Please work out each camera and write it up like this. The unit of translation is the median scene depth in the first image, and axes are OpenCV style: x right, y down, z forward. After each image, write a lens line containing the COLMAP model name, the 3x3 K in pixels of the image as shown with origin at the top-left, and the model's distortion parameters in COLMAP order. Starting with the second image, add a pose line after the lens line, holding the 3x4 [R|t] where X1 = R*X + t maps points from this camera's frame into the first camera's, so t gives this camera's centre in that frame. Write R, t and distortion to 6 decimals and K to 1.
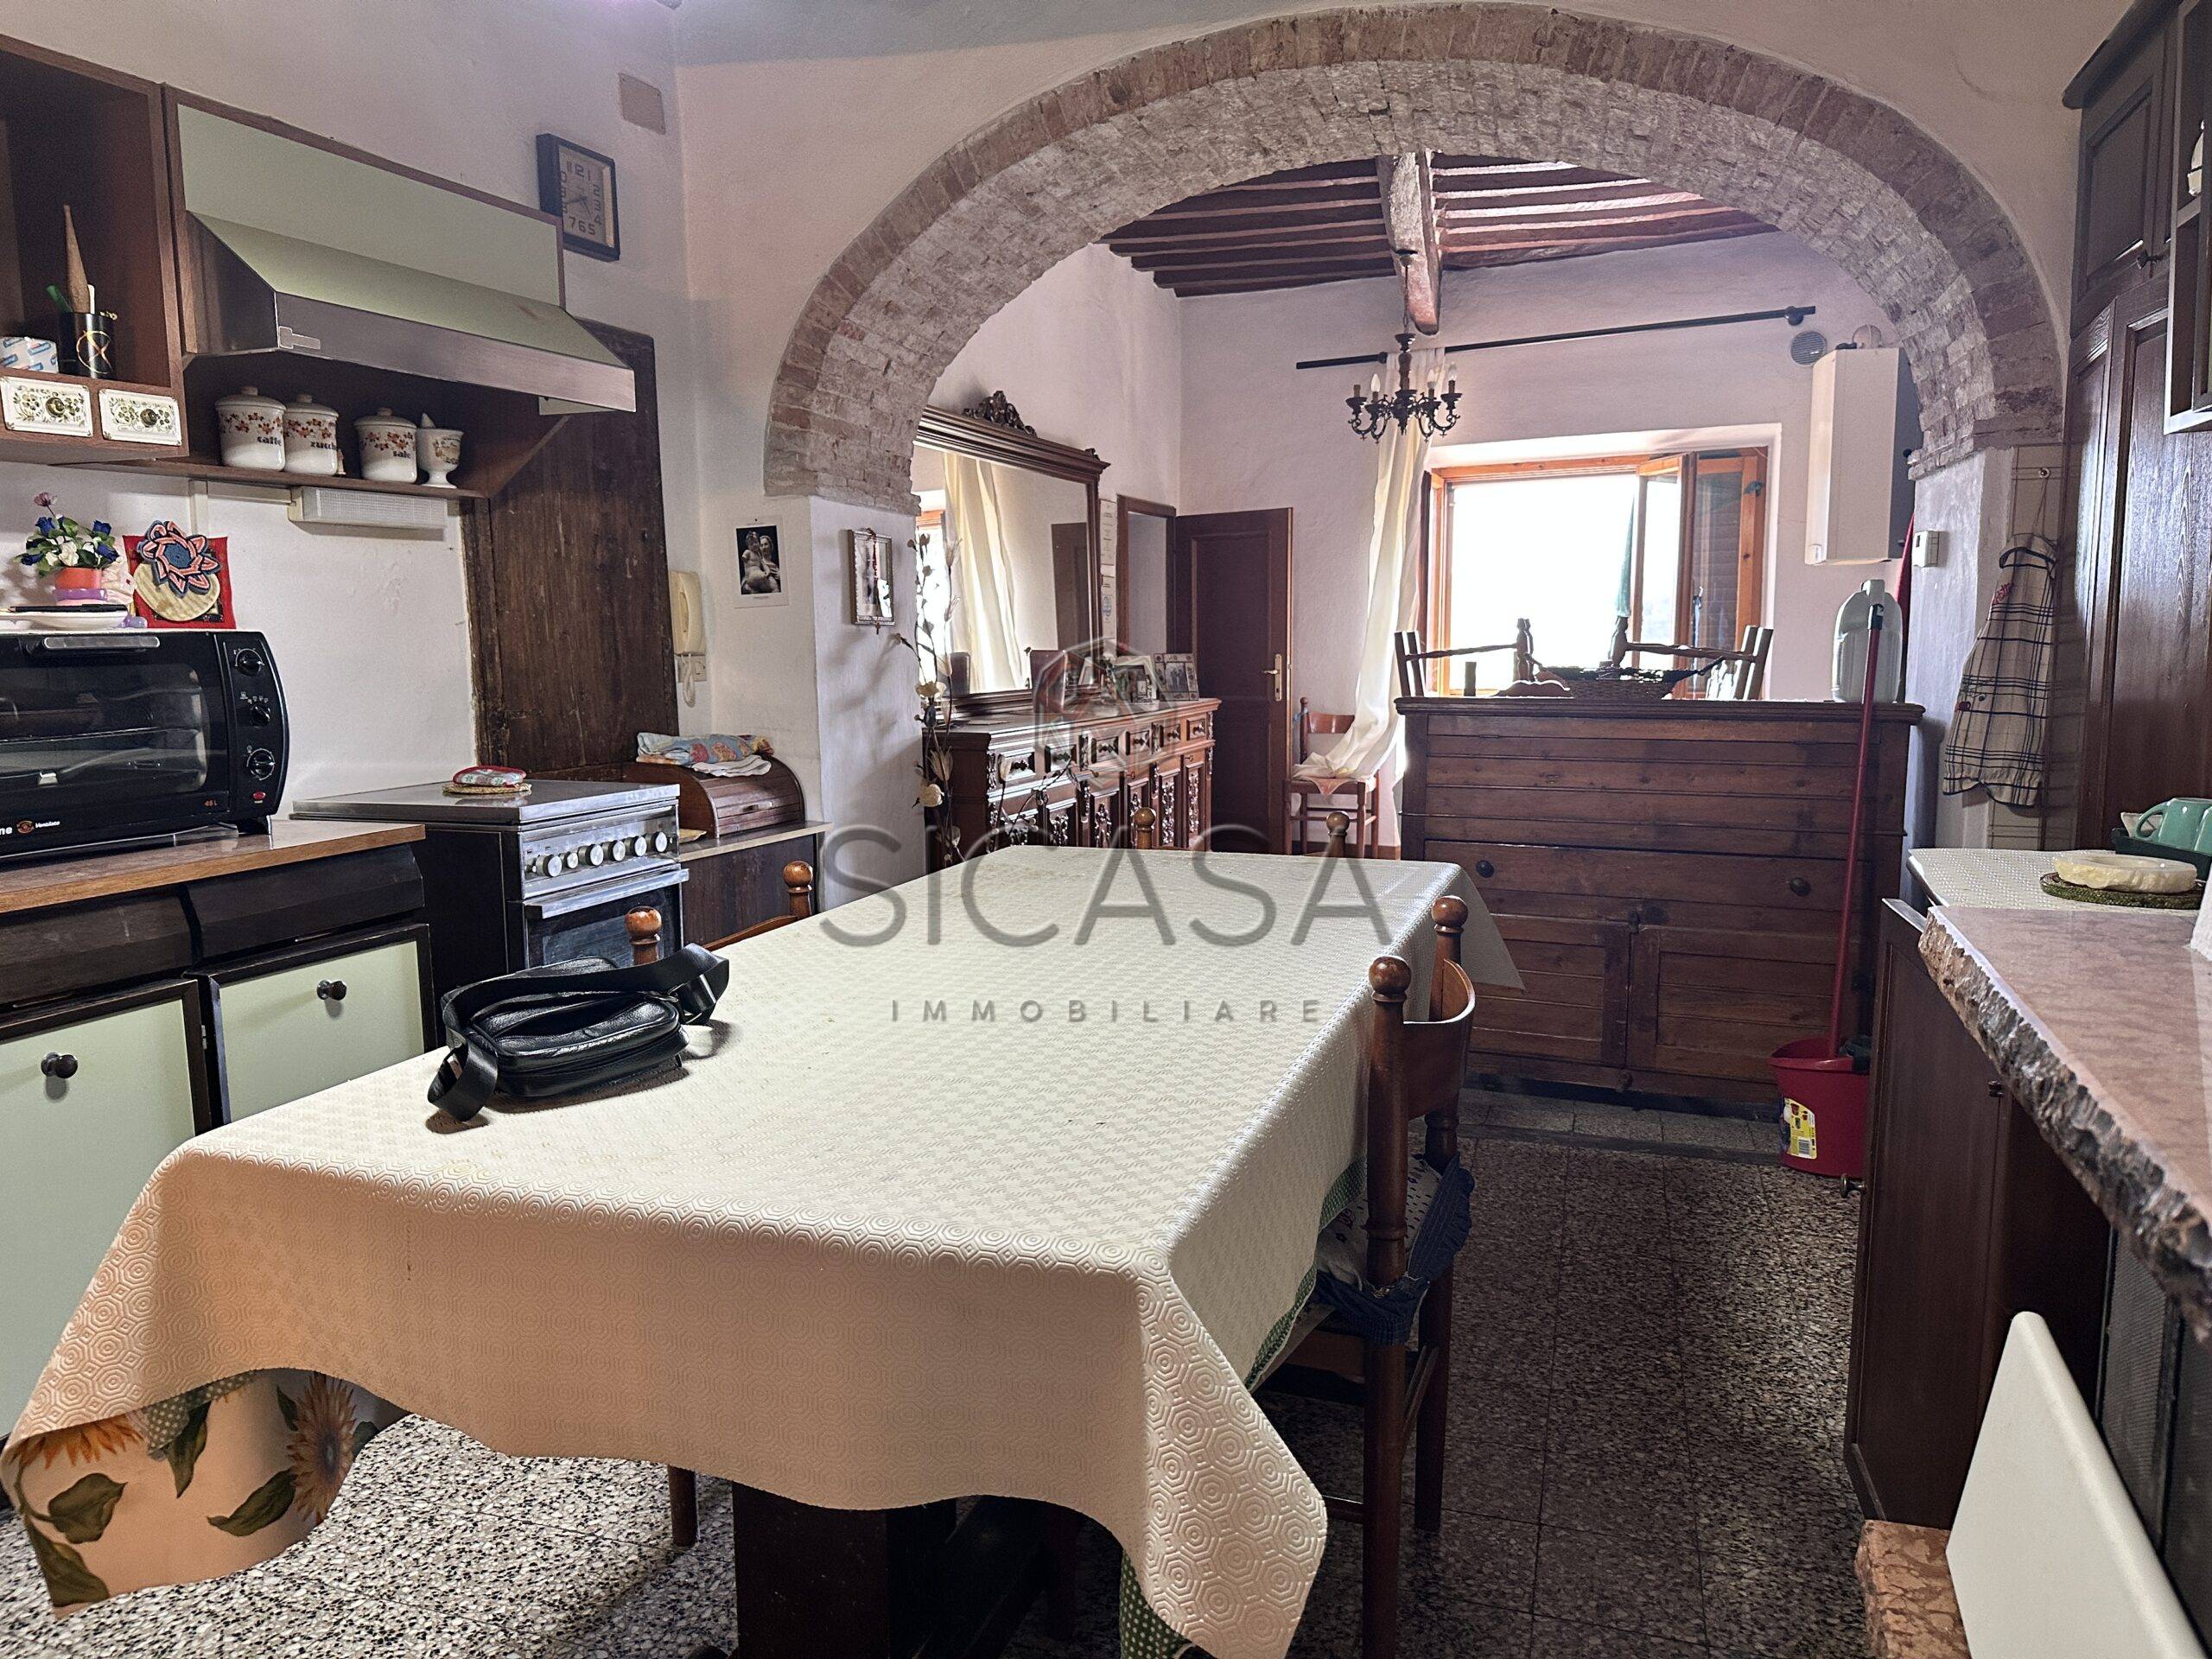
lens RADIAL K [[1581.6, 0, 1107.7], [0, 1581.6, 830.9], [0, 0, 1]] dist [0.000404, 0.000471]
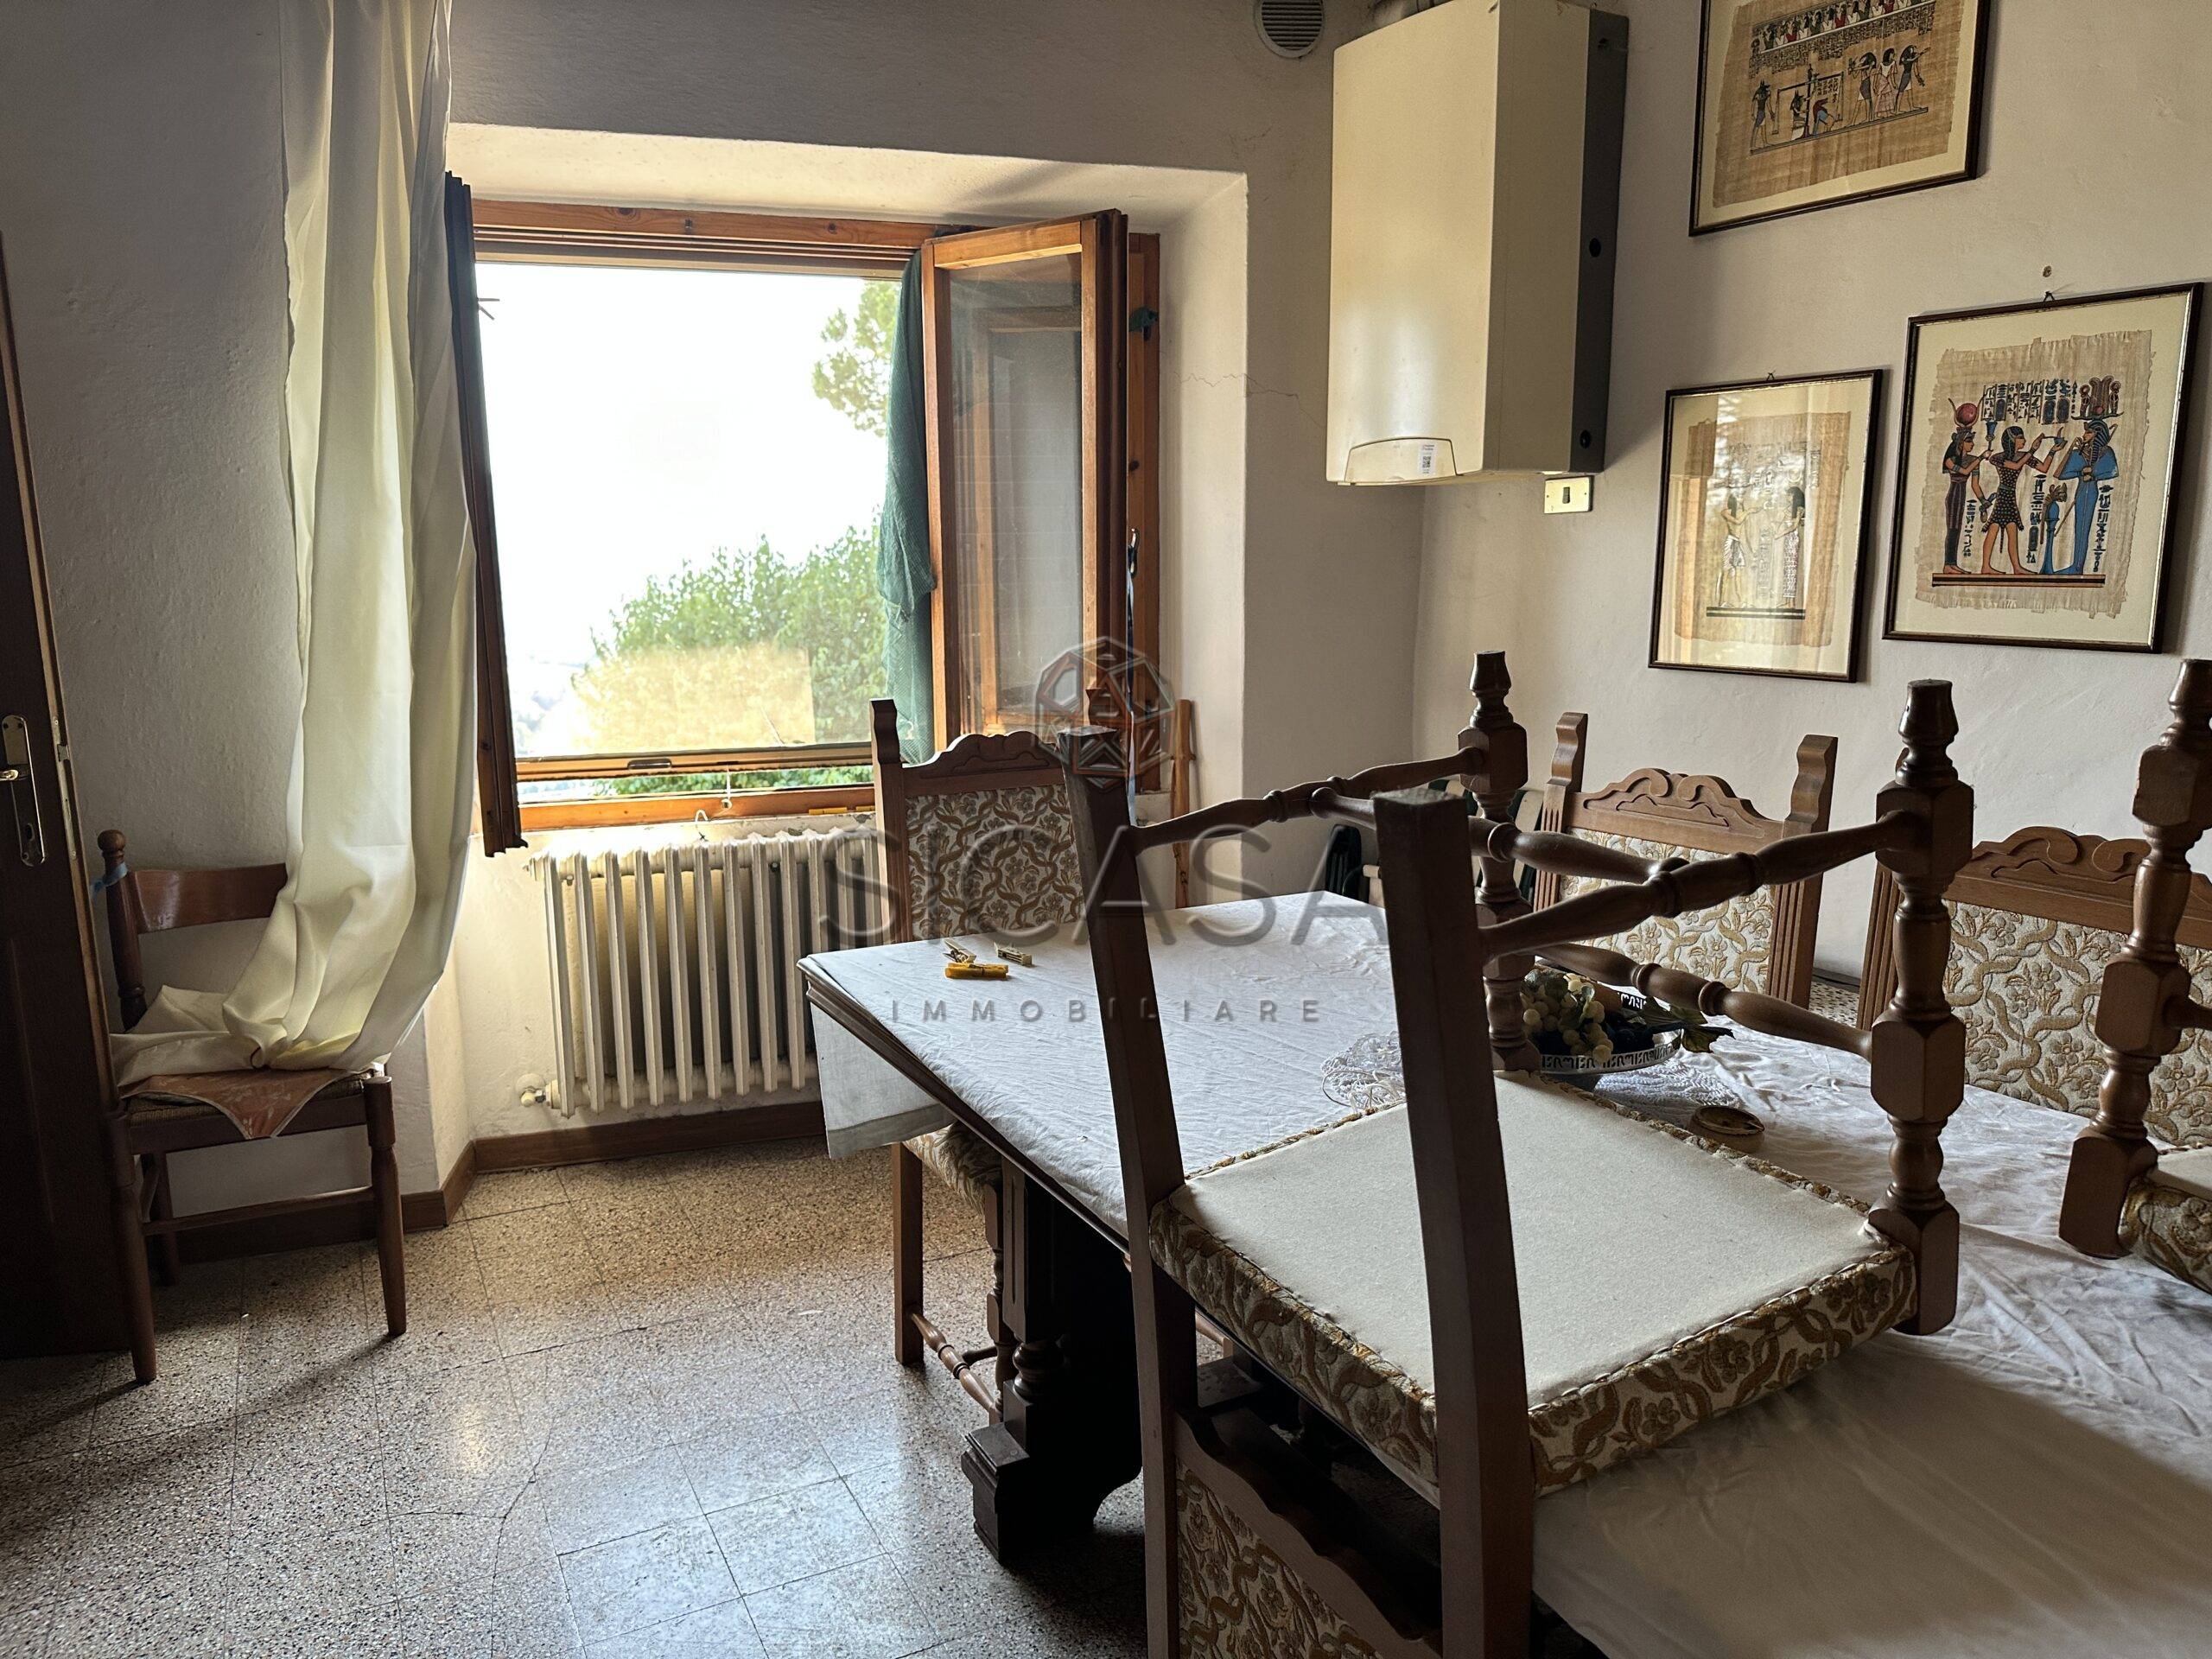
lens RADIAL K [[1581.6, 0, 1105.9], [0, 1581.6, 831.0], [0, 0, 1]] dist [0.000404, 0.000471]
pose [[0.703889, -0.130357, 0.698246, 0.039859], [0.097285, 0.991445, 0.087024, -0.094195], [-0.703616, 0.006674, 0.710549, 0.622682]]
